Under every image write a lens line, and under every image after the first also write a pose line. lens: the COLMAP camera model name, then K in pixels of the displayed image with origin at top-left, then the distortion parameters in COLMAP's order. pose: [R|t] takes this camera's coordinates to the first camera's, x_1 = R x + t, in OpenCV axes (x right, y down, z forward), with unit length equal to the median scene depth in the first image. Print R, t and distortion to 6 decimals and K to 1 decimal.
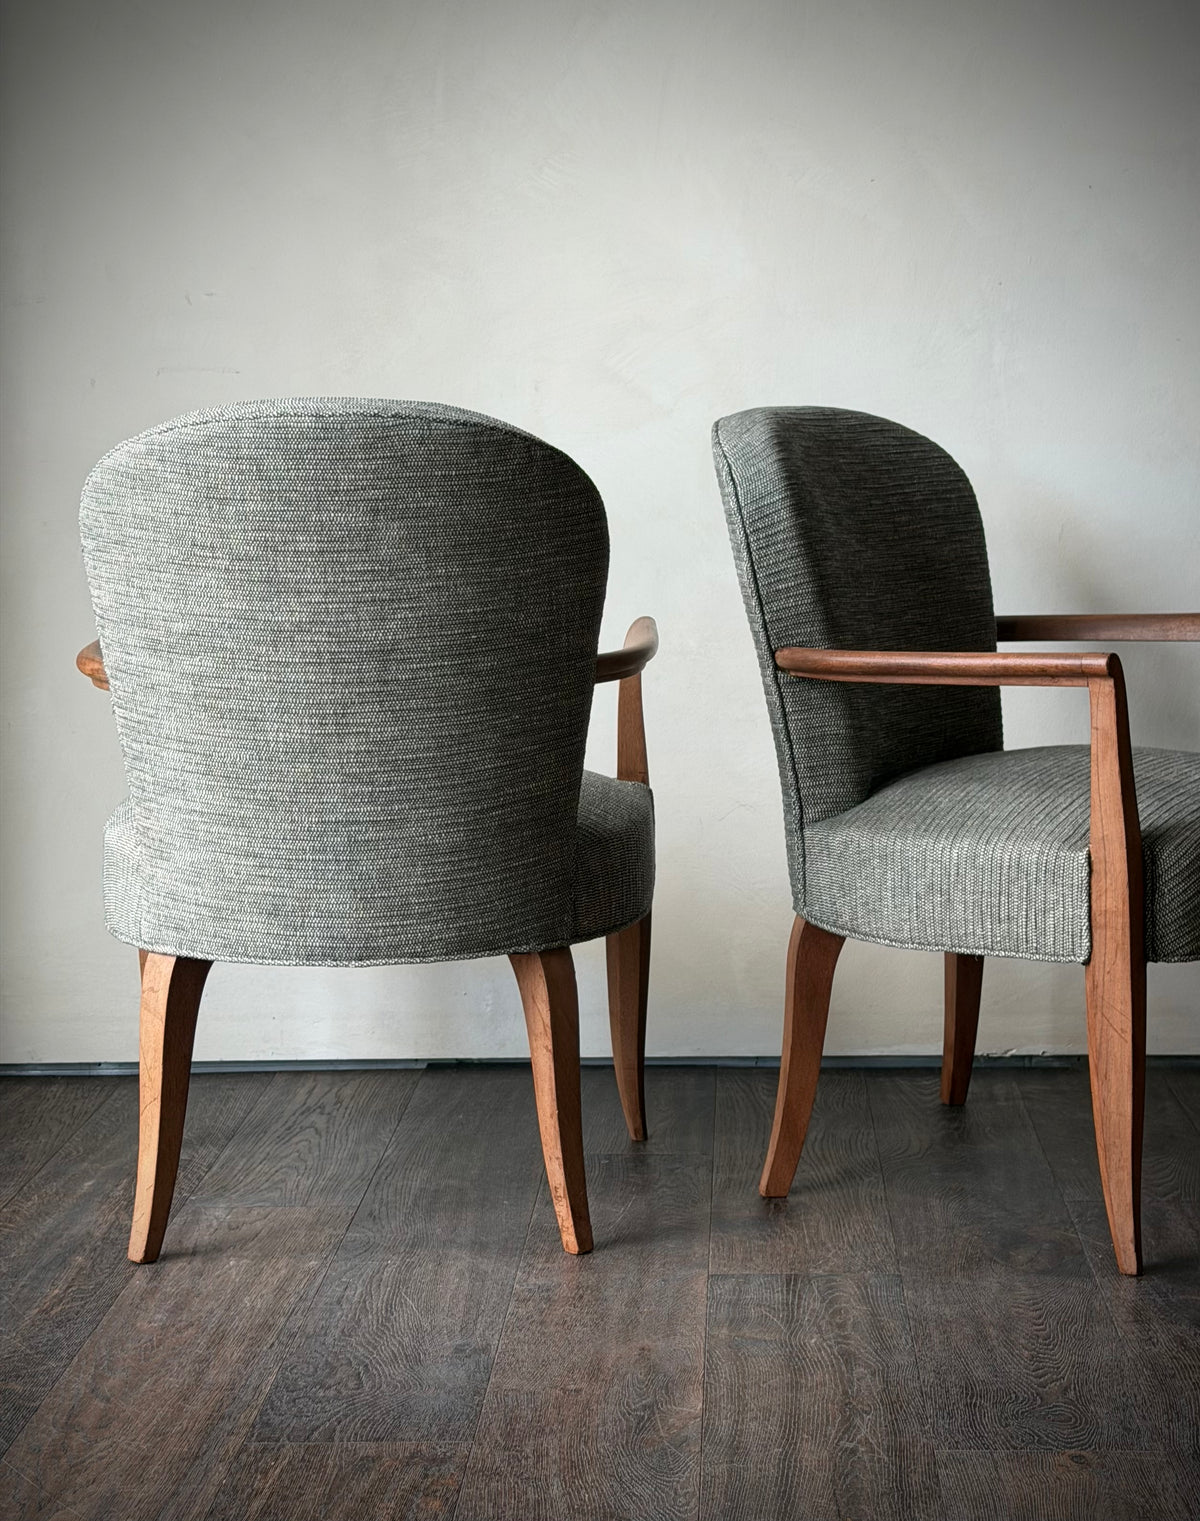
lens RADIAL K [[2707.0, 0, 728.2], [0, 2707.0, 765.4], [0, 0, 1]] dist [0.103284, 0.000000]
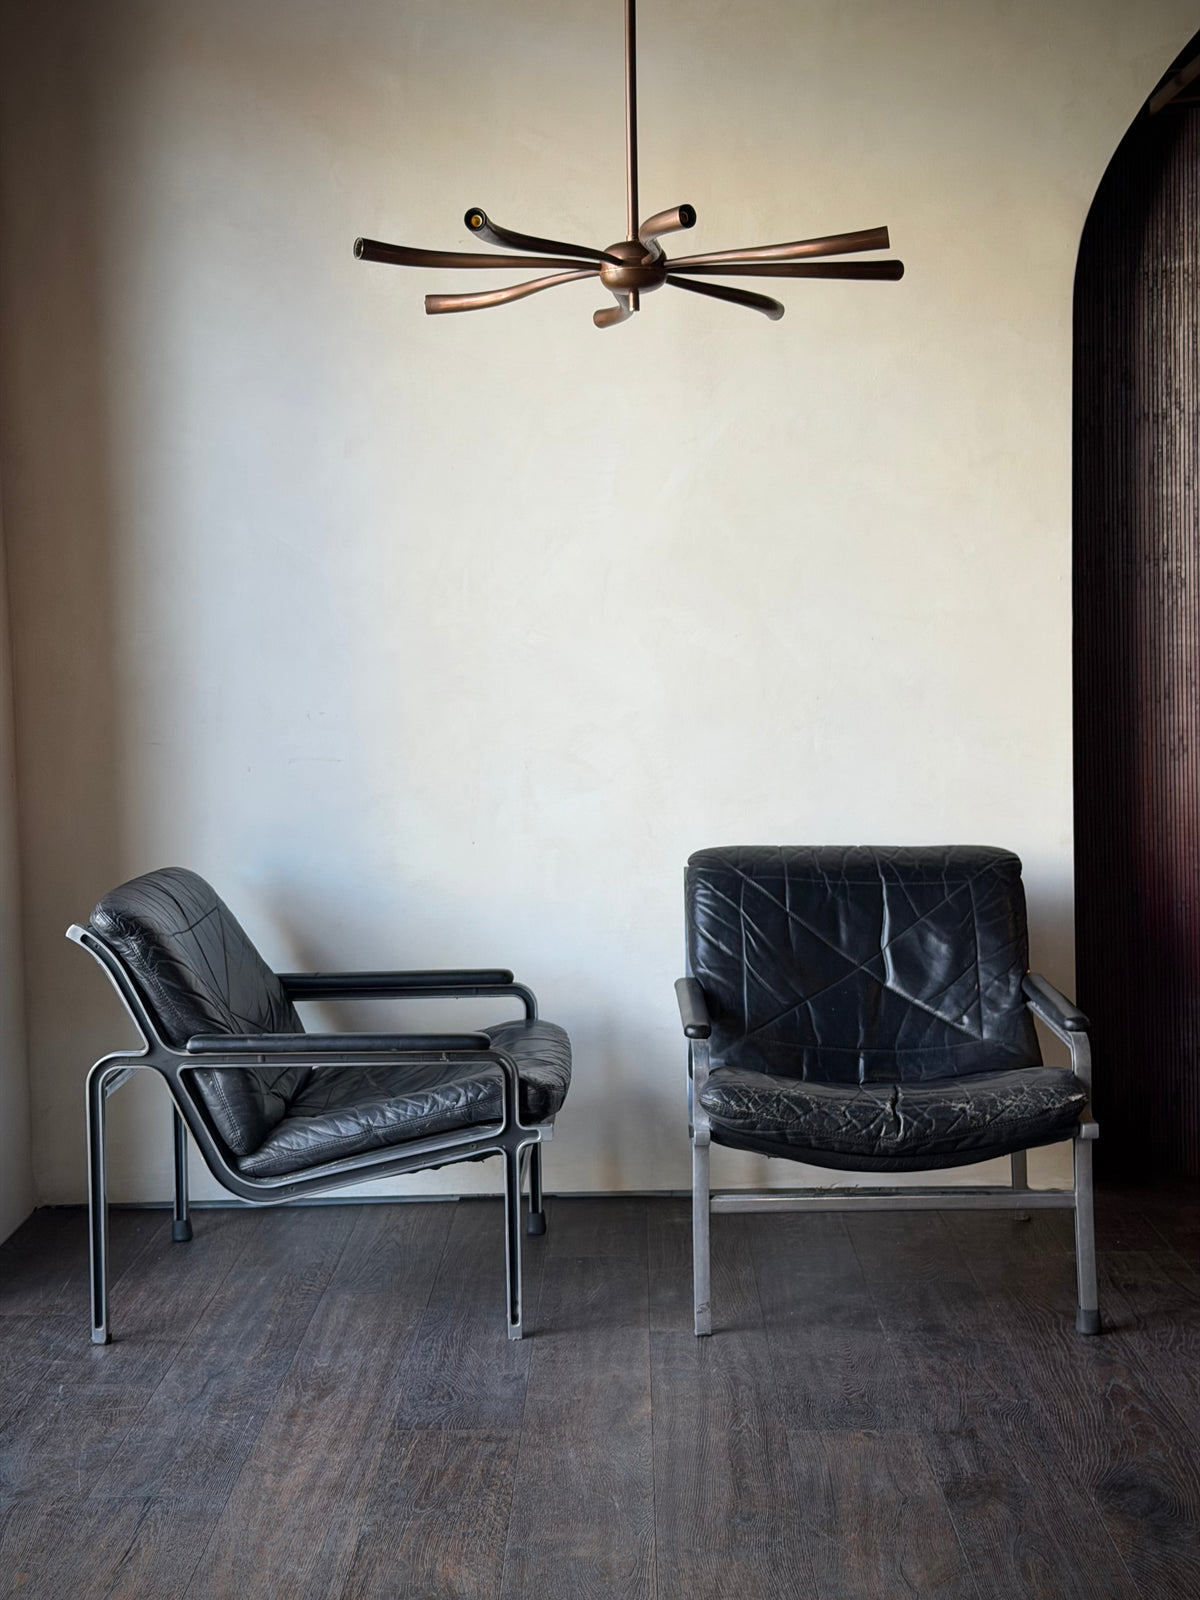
lens RADIAL K [[2238.4, 0, 595.6], [0, 2238.4, 788.6], [0, 0, 1]] dist [0.086863, 0.000000]
pose [[0.999834, -0.014531, -0.011001, -0.020577], [0.013901, 0.998368, -0.055389, -0.068446], [0.011788, 0.055227, 0.998404, -0.392229]]
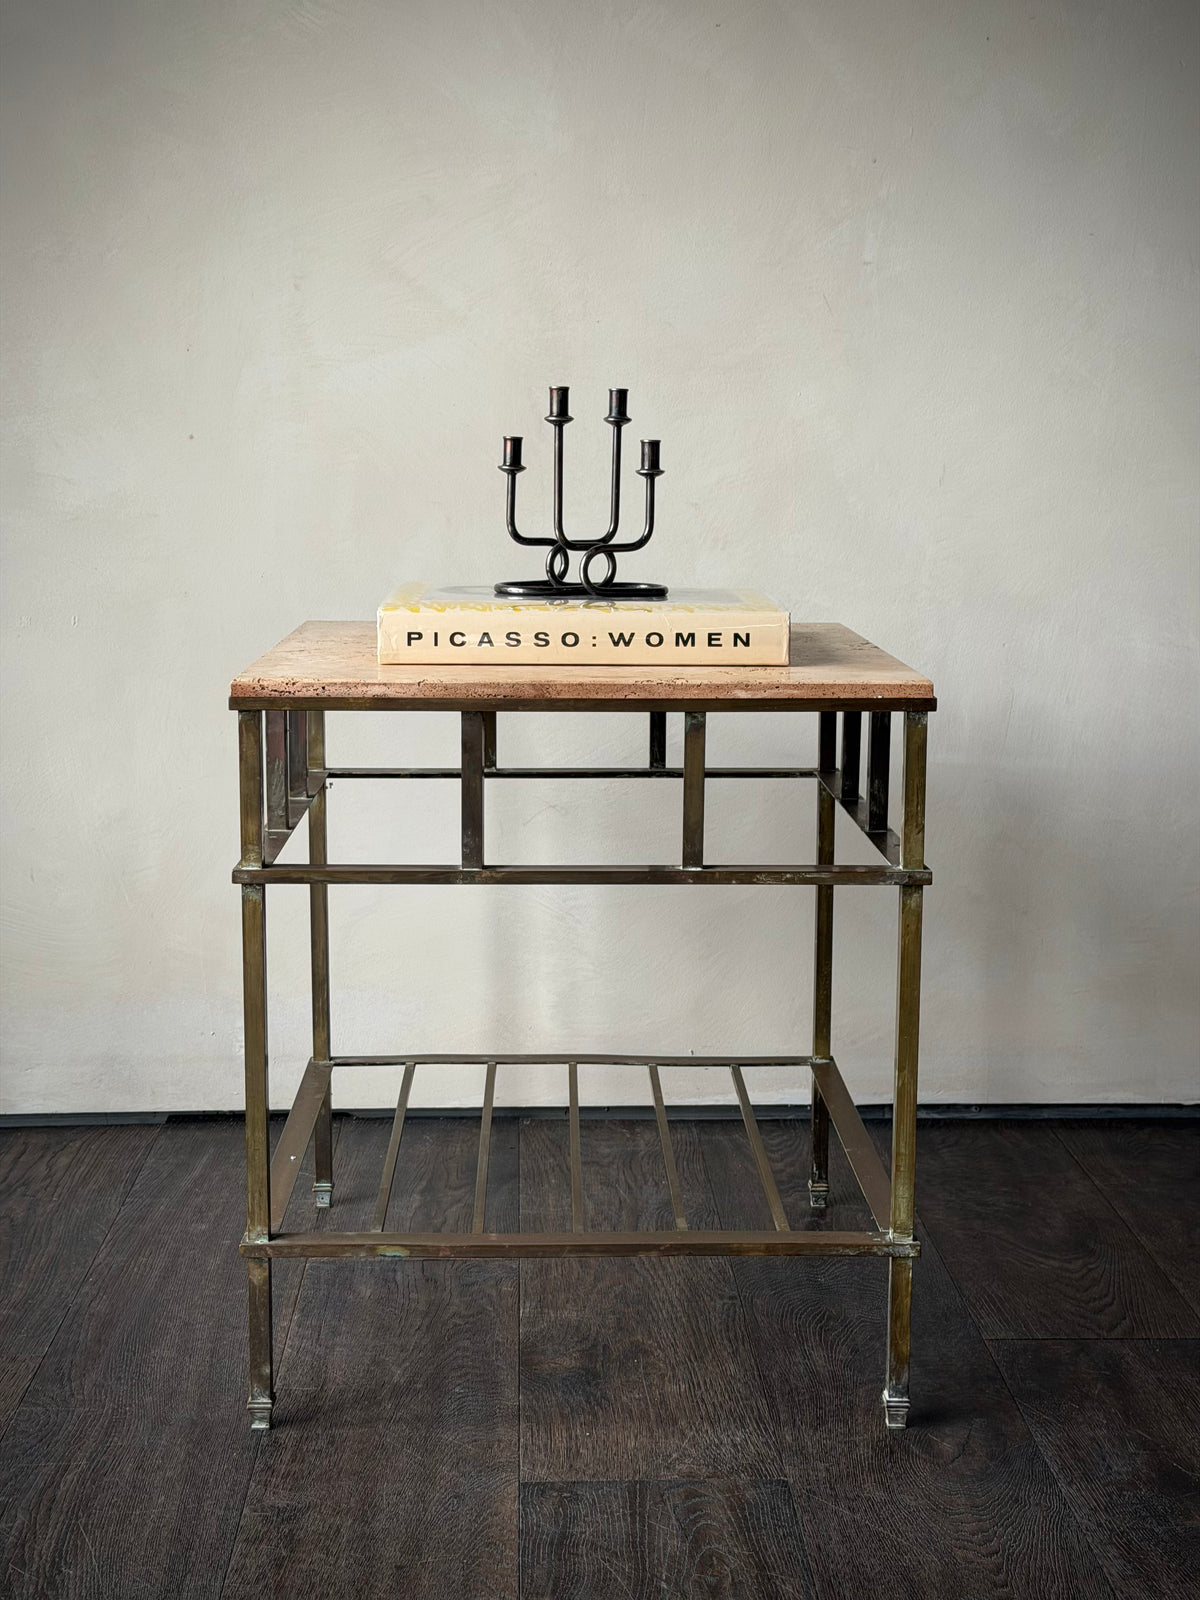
lens RADIAL K [[2238.4, 0, 602.5], [0, 2238.4, 812.6], [0, 0, 1]] dist [0.086863, 0.000000]
pose [[0.999020, 0.002379, 0.044207, -0.012186], [-0.003995, 0.999325, 0.036508, -0.010546], [-0.044090, -0.036649, 0.998355, 0.416244]]
